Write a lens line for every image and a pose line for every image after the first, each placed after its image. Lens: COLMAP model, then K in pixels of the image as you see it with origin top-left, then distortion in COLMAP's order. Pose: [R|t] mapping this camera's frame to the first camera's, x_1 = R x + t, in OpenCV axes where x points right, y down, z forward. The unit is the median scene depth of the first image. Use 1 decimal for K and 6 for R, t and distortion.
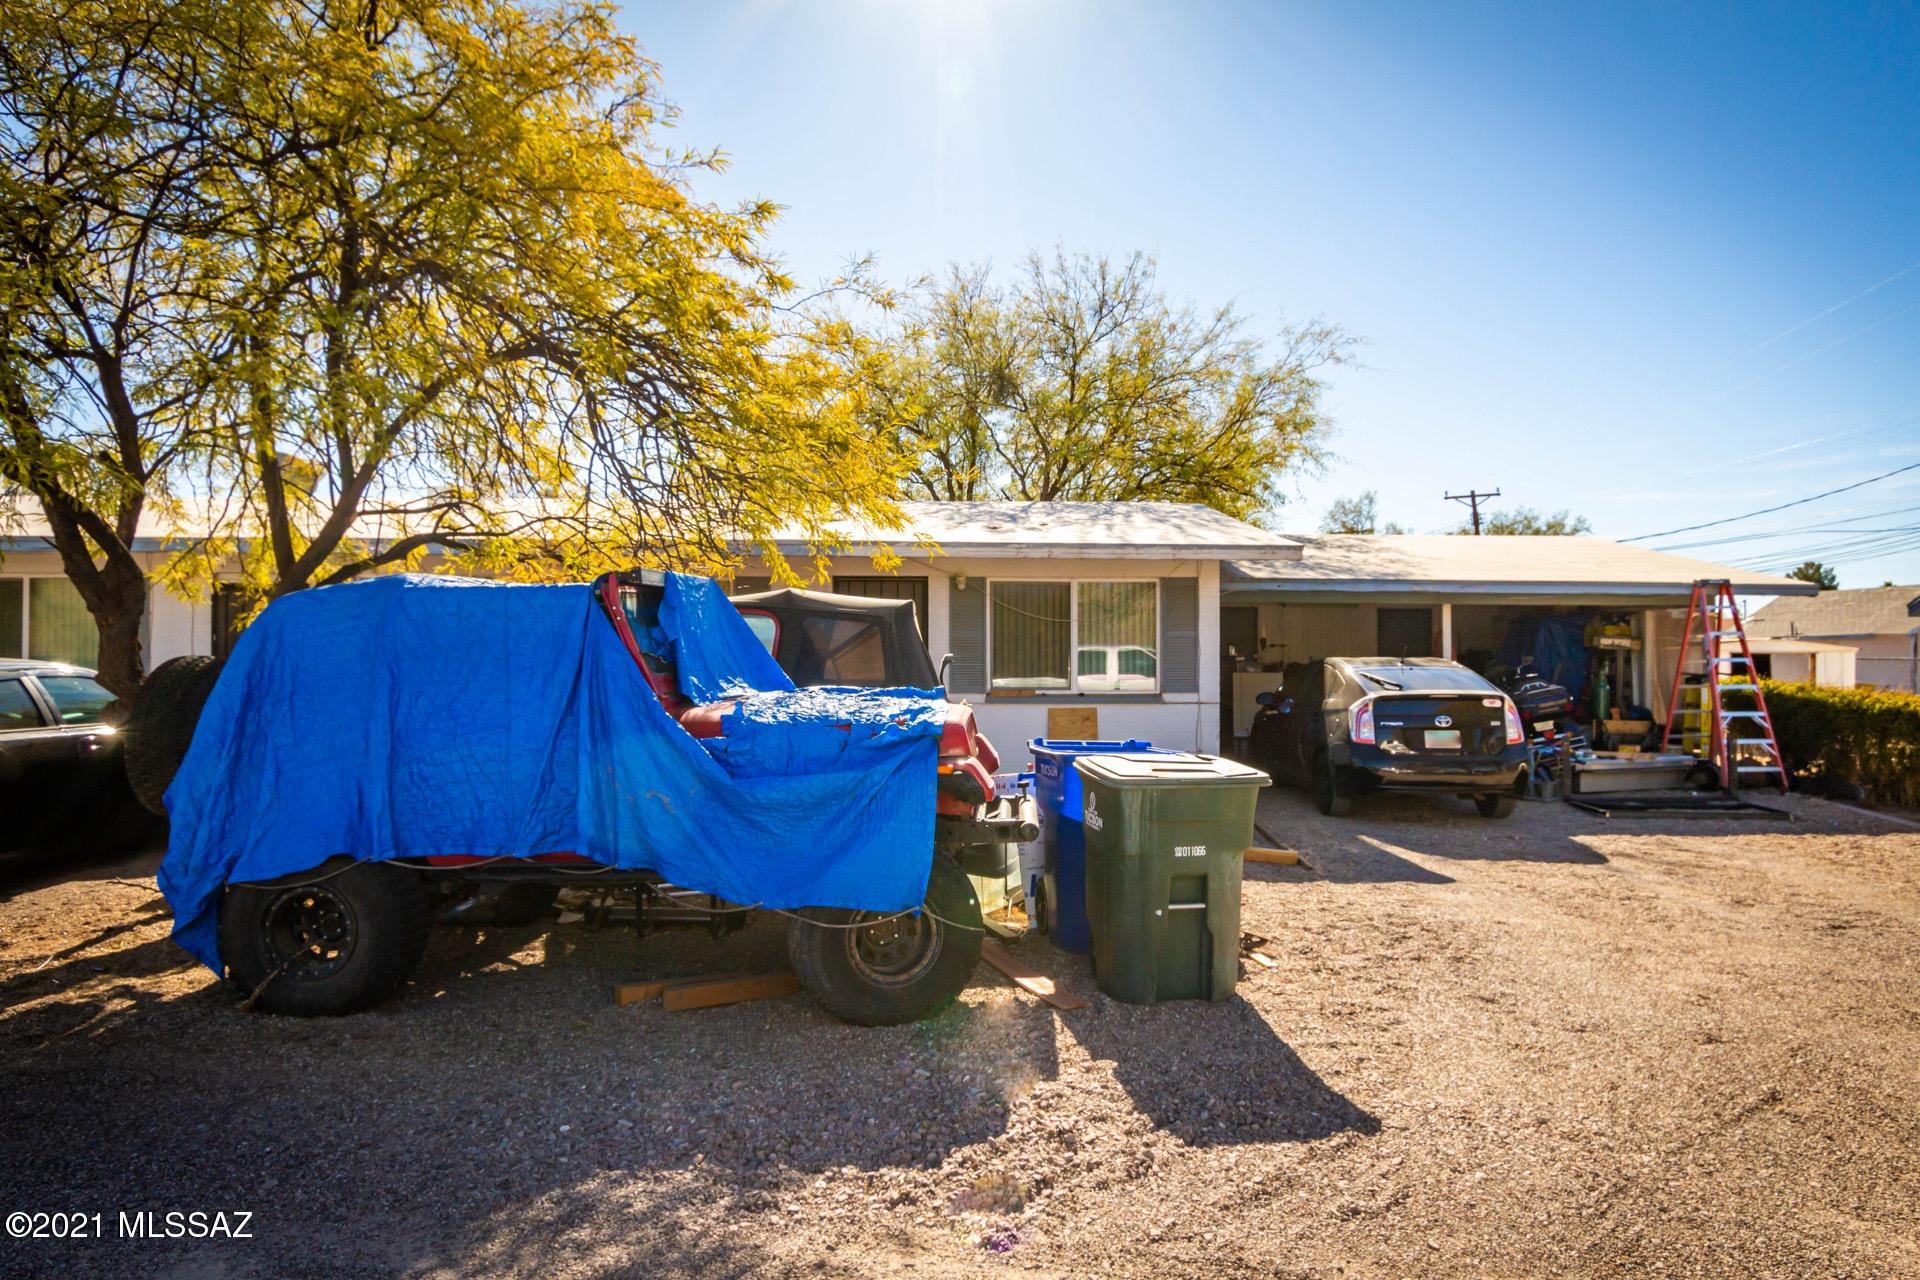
lens RADIAL K [[1245.3, 0, 960.0], [0, 1245.3, 642.6], [0, 0, 1]] dist [0.011312, 0.000847]
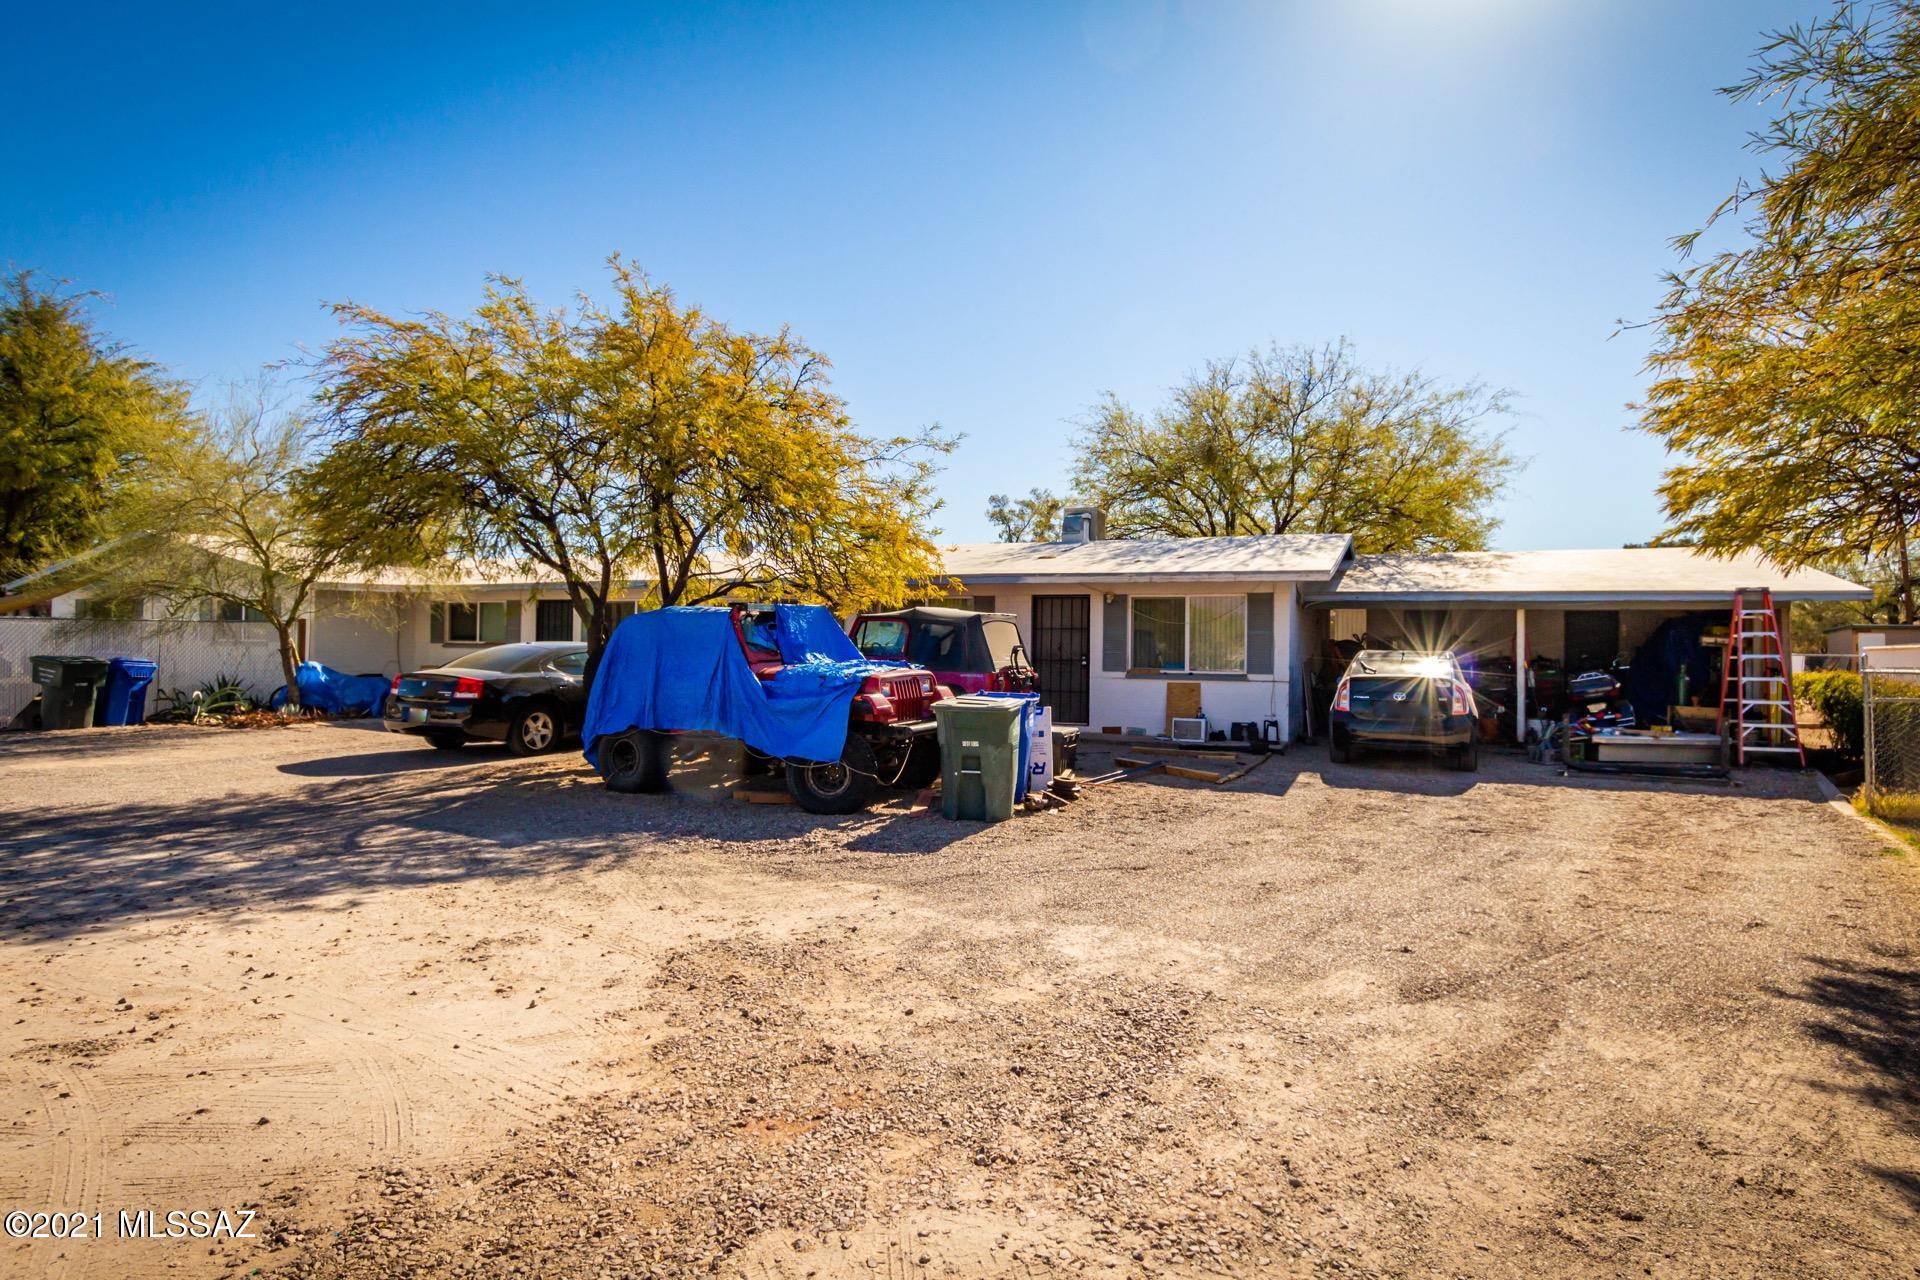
lens RADIAL K [[1027.1, 0, 960.3], [0, 1027.1, 635.1], [0, 0, 1]] dist [0.010189, -0.005334]
pose [[0.904809, 0.003586, -0.425802, 0.367496], [-0.004105, 0.999992, -0.000301, -0.002575], [0.425797, 0.002021, 0.904816, -0.210199]]
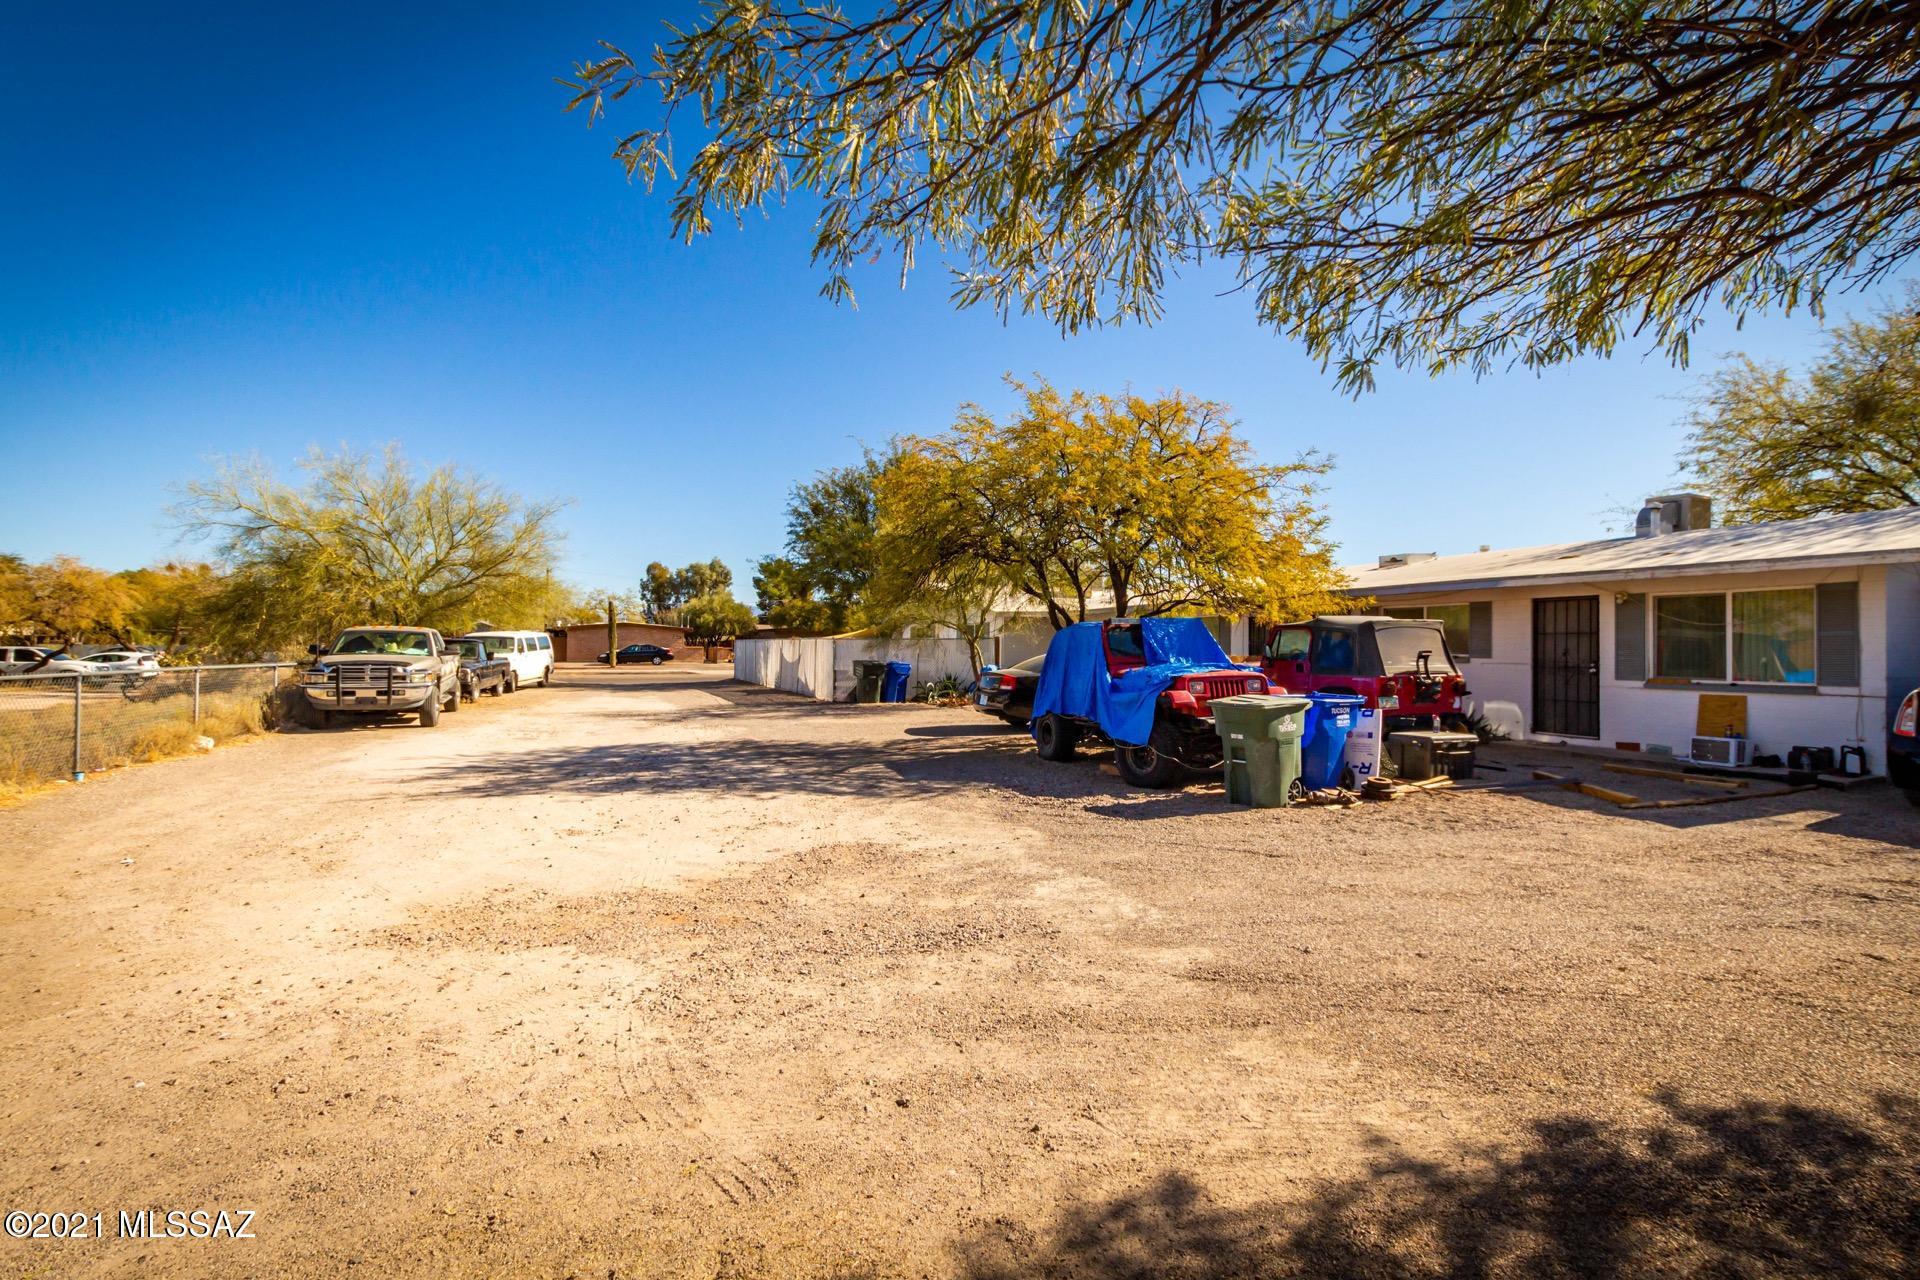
lens RADIAL K [[875.2, 0, 963.5], [0, 875.2, 636.4], [0, 0, 1]] dist [0.010382, -0.004829]
pose [[0.364586, -0.014007, -0.931064, 0.626657], [0.005317, 0.999902, -0.012960, 0.001742], [0.931155, -0.000225, 0.364625, -0.017564]]
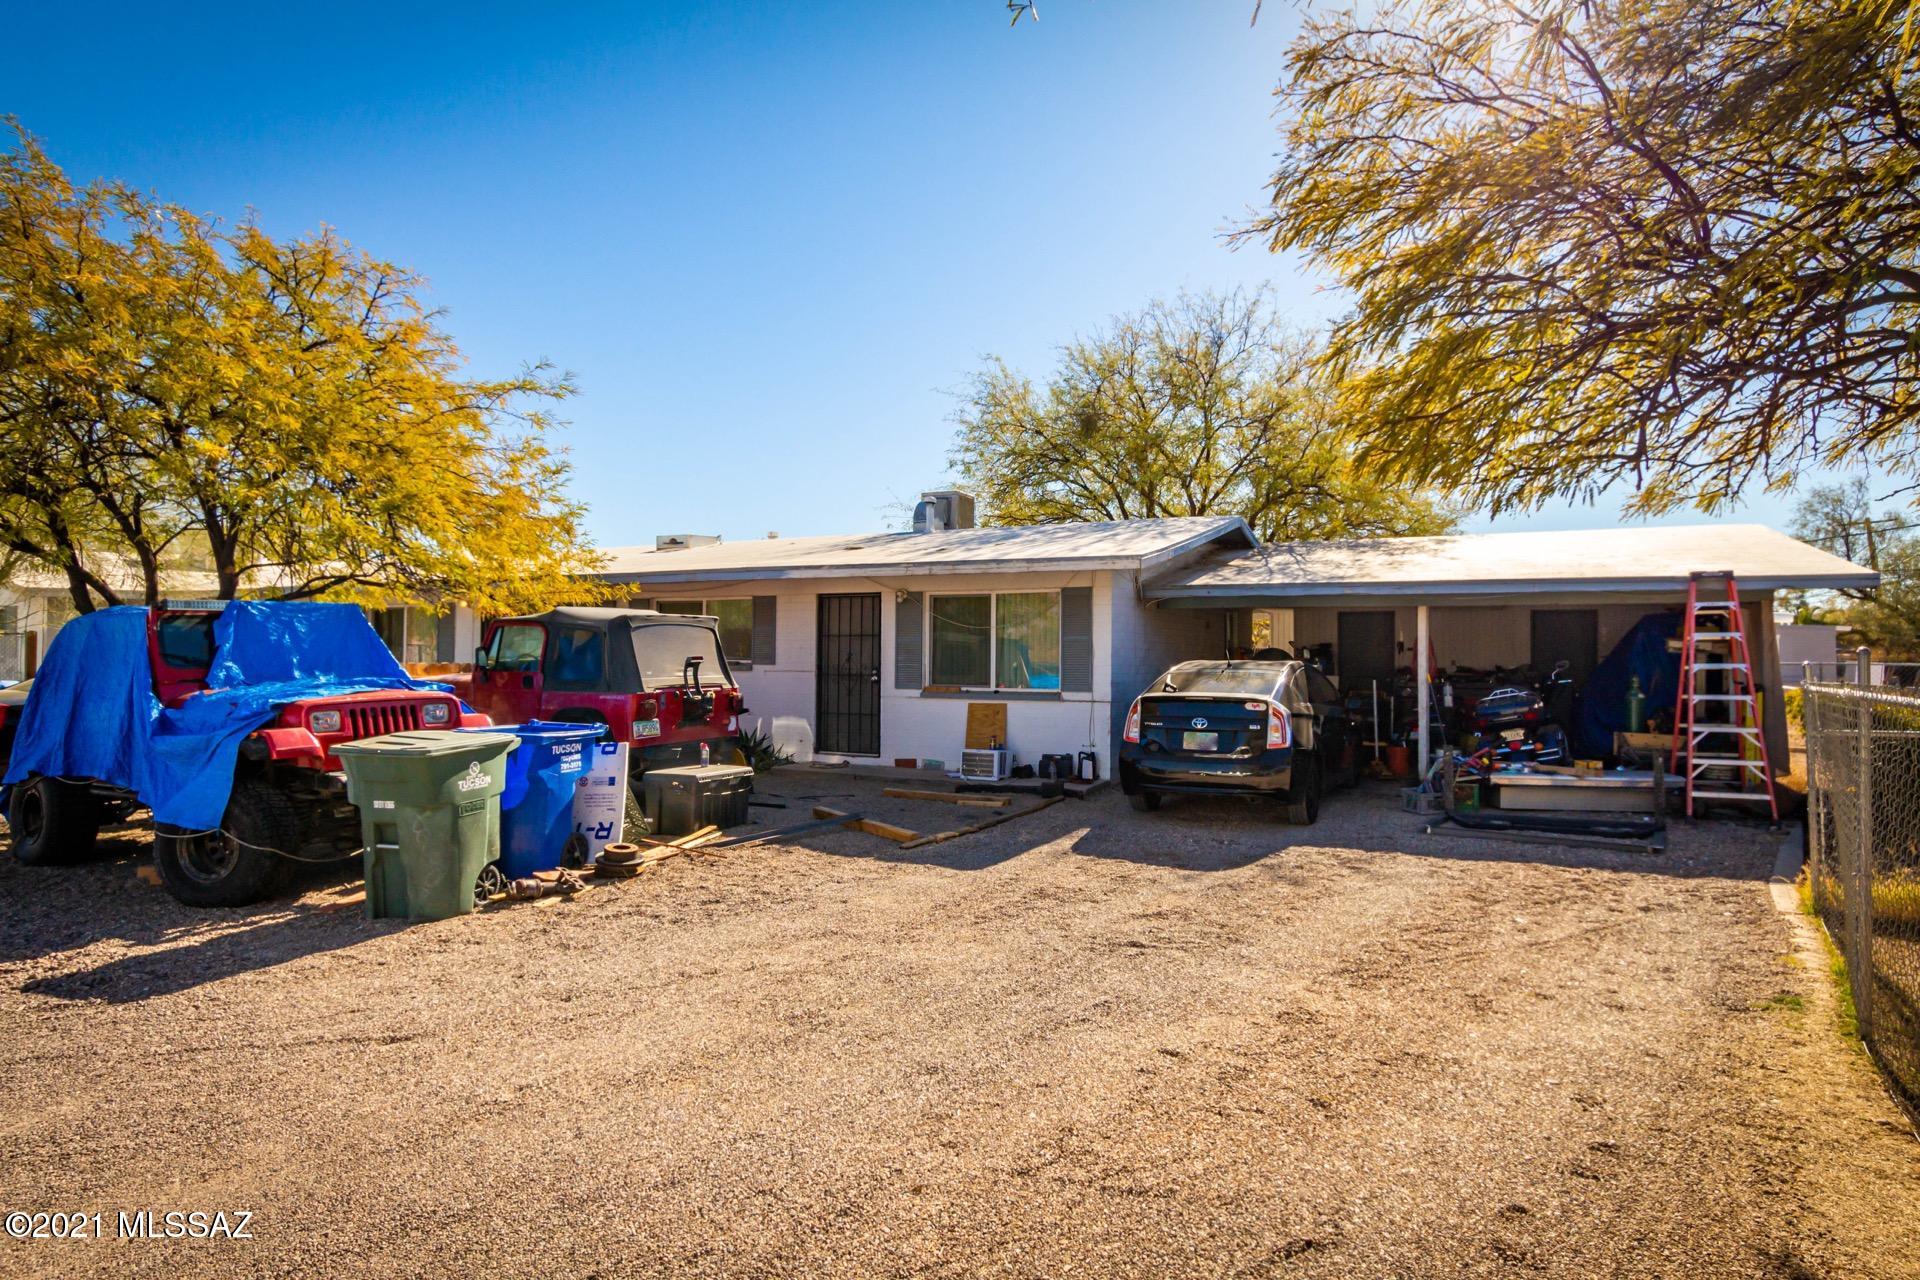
lens RADIAL K [[1056.9, 0, 960.9], [0, 1056.9, 645.3], [0, 0, 1]] dist [0.003124, 0.004364]
pose [[0.881058, -0.002817, -0.473000, 0.530335], [0.002146, 0.999996, -0.001959, 0.000649], [0.473004, 0.000711, 0.881060, 0.126015]]
